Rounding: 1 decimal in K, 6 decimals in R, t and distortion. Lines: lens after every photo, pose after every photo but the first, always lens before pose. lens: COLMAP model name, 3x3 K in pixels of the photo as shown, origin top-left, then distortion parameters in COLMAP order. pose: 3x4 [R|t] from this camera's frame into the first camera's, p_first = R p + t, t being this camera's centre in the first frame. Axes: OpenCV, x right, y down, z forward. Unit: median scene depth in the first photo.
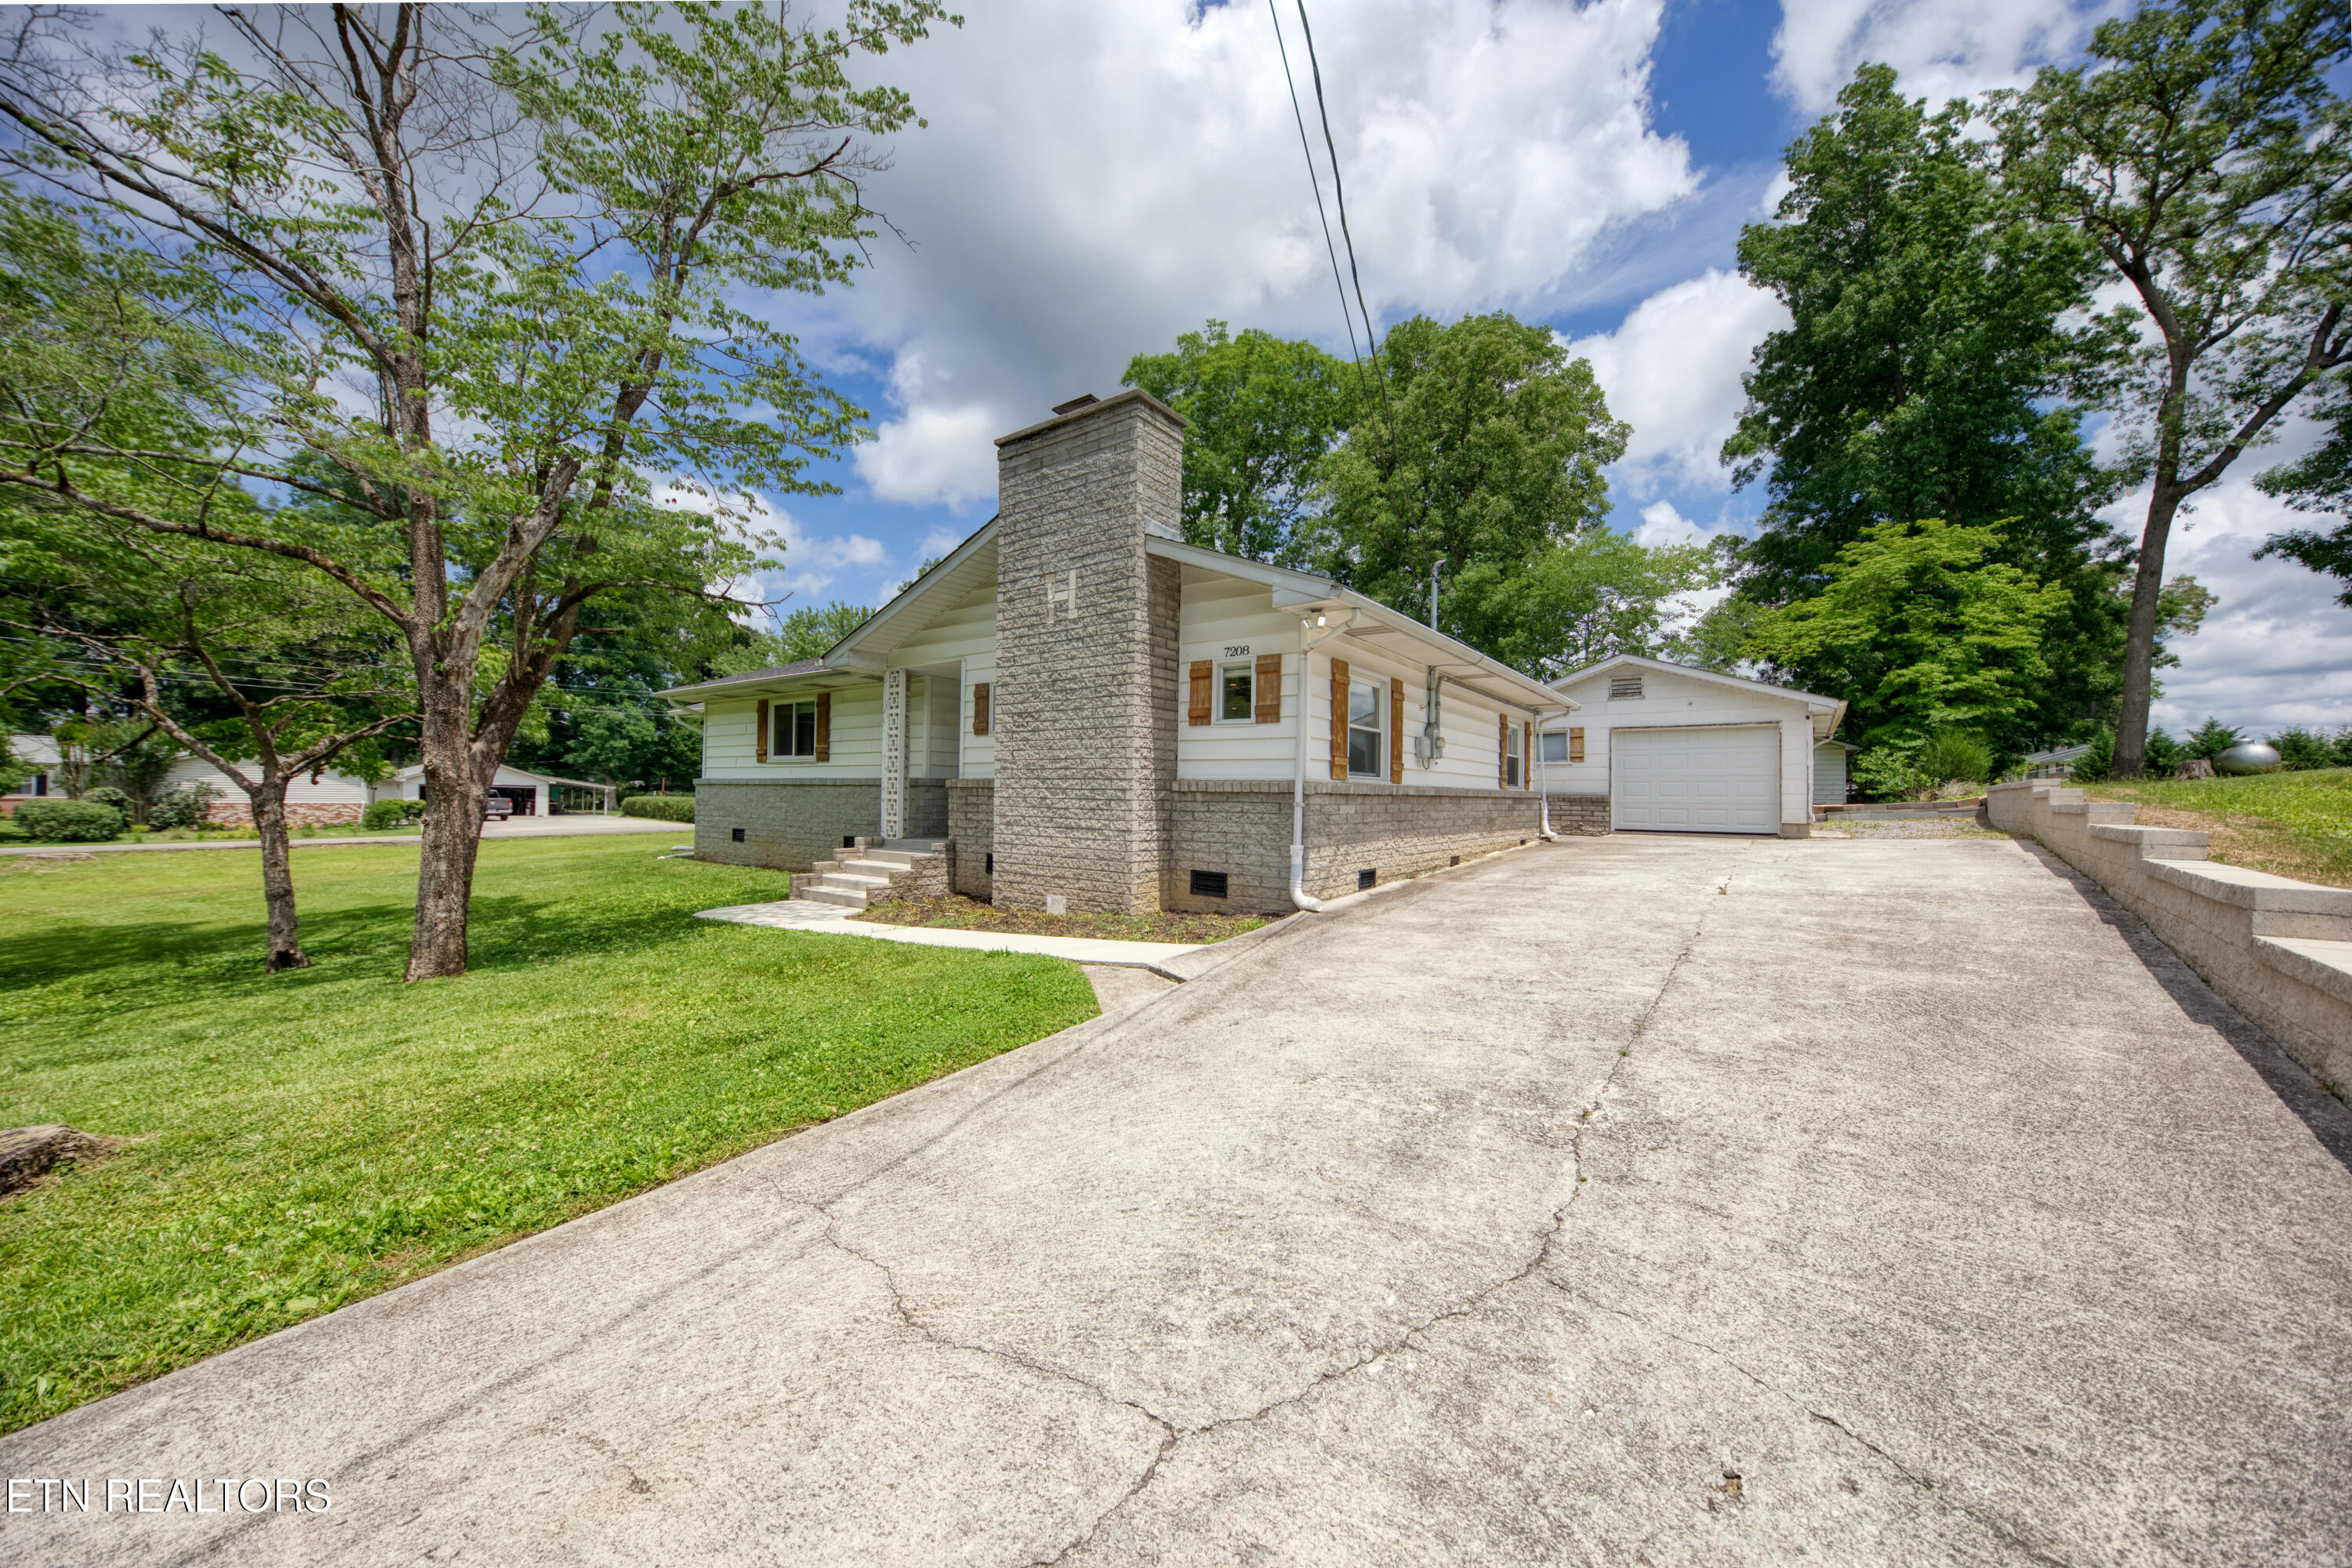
lens RADIAL K [[833.6, 0, 1176.5], [0, 833.6, 775.0], [0, 0, 1]] dist [0.003179, -0.003677]
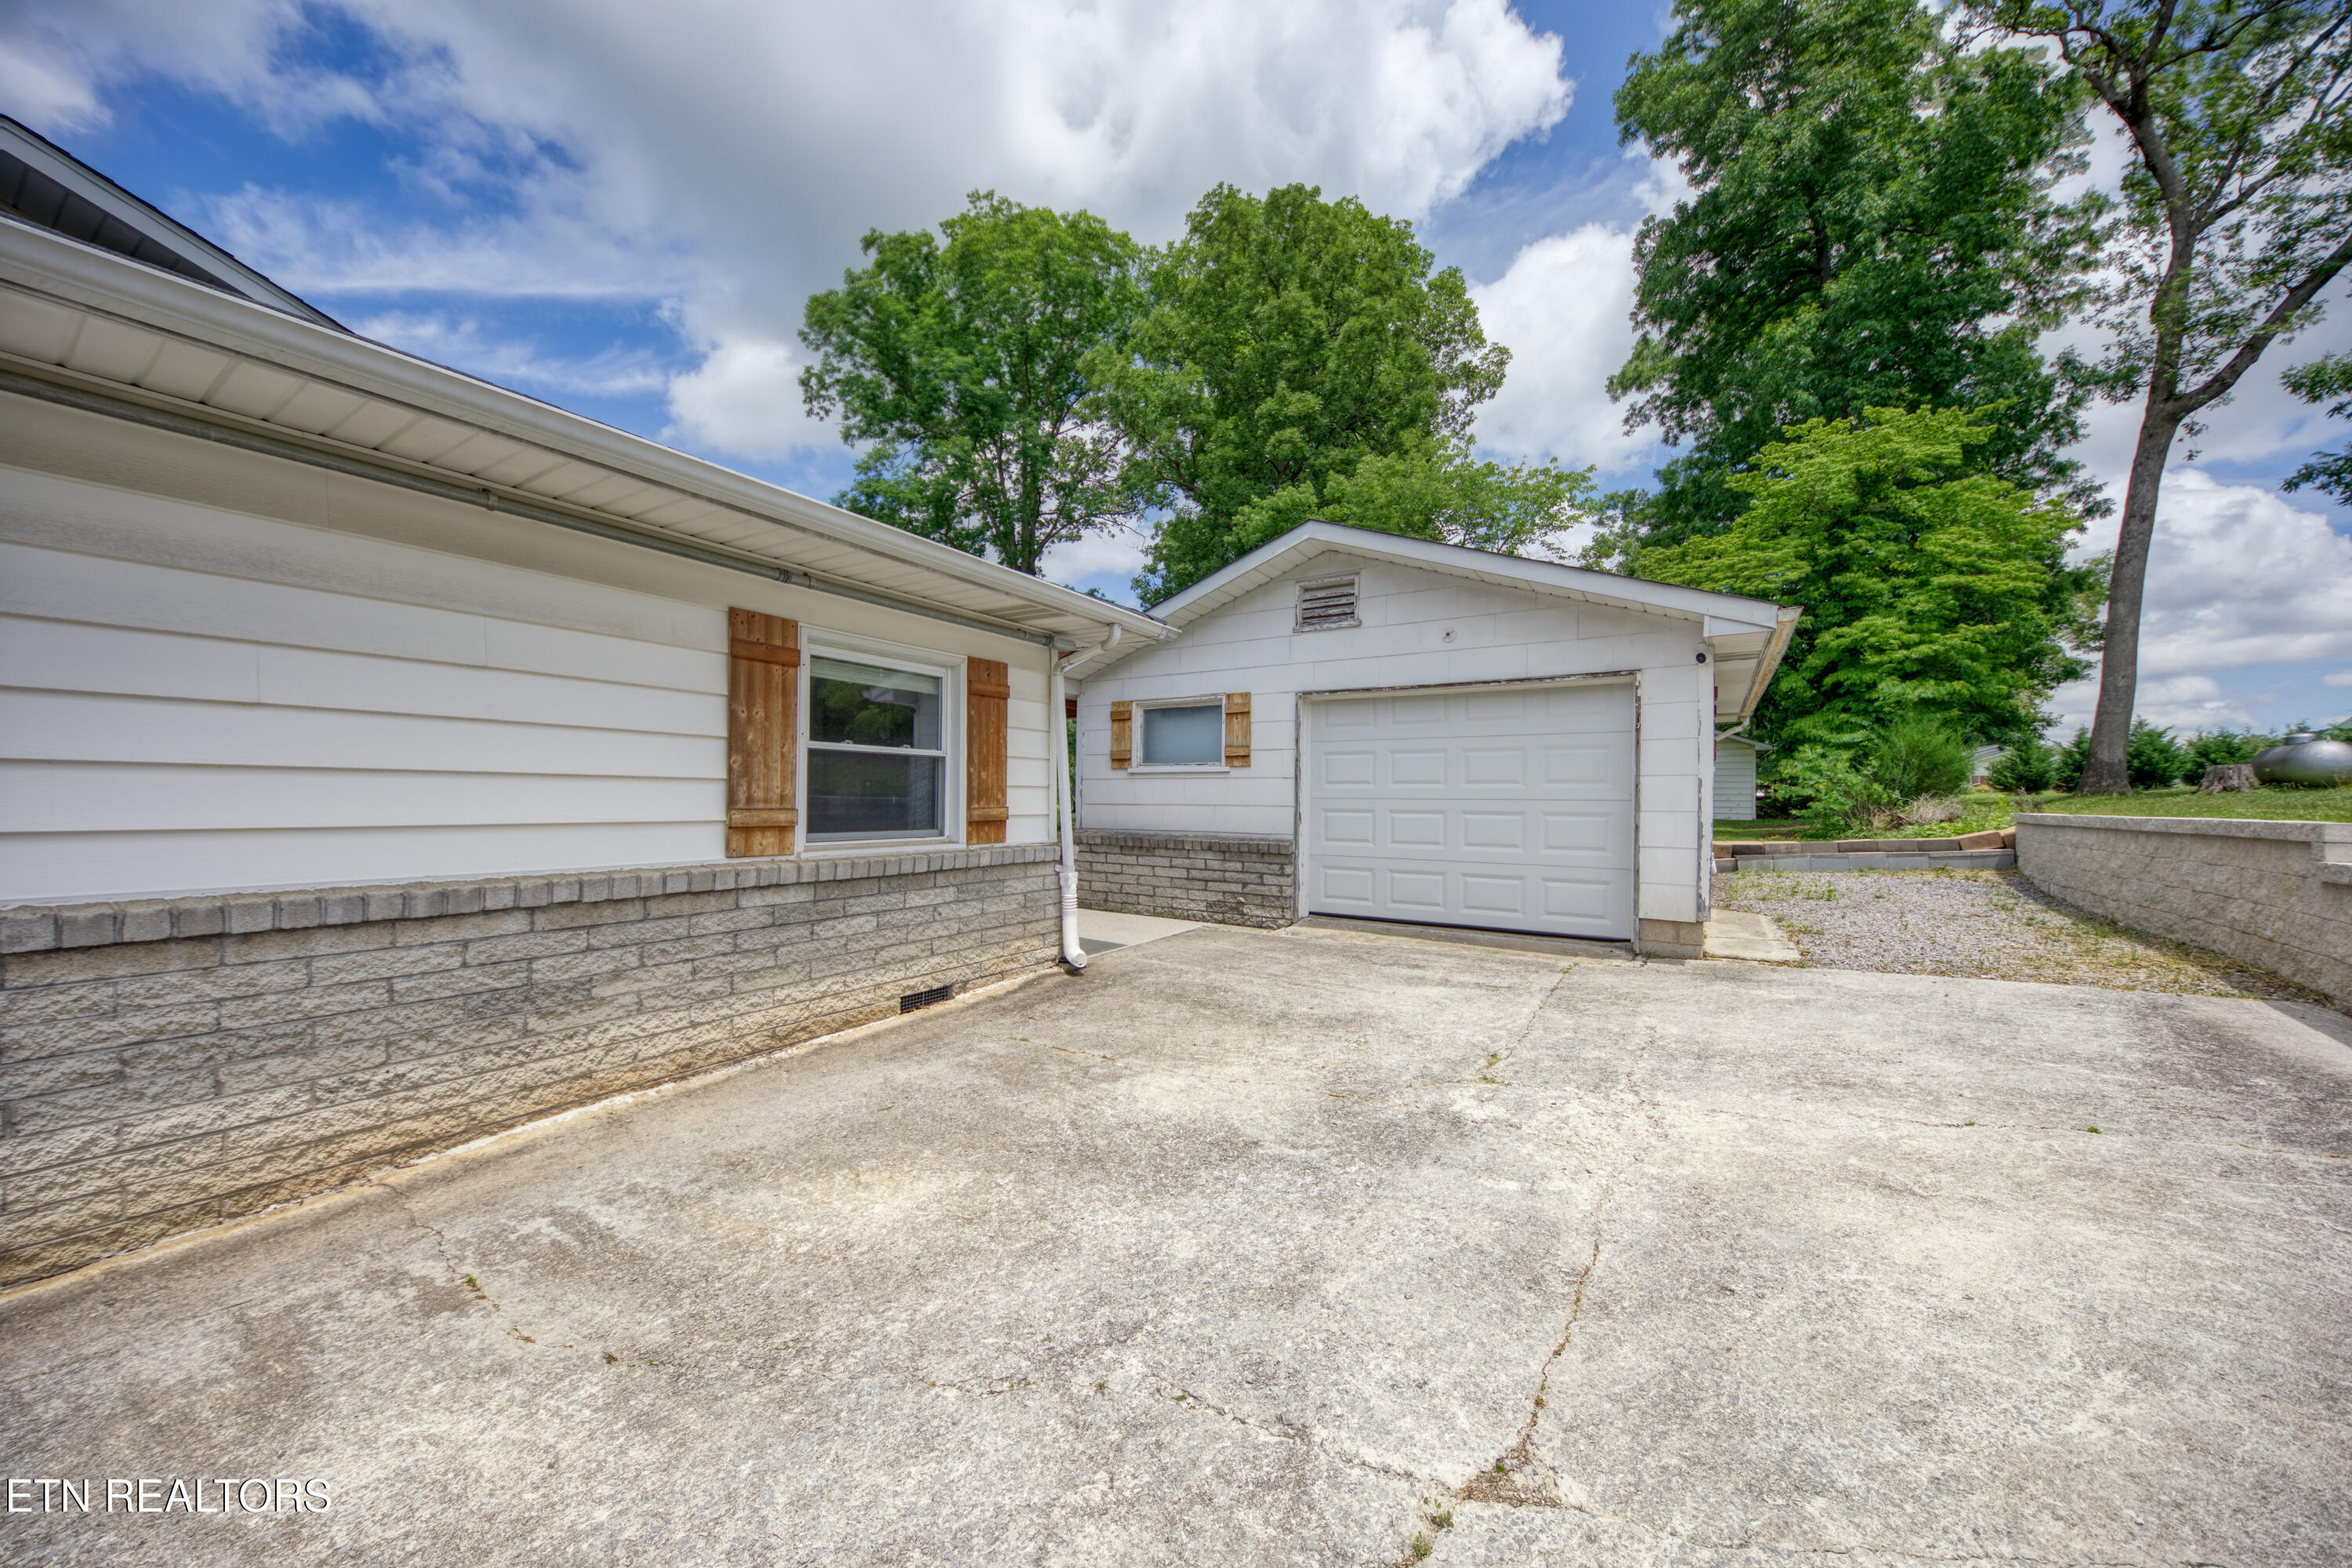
lens RADIAL K [[833.6, 0, 1174.2], [0, 833.6, 791.9], [0, 0, 1]] dist [0.003179, -0.003677]
pose [[0.997087, -0.000900, 0.076271, 0.253777], [-0.000589, 0.999810, 0.019505, -0.006542], [-0.076274, -0.019493, 0.996896, 0.331408]]
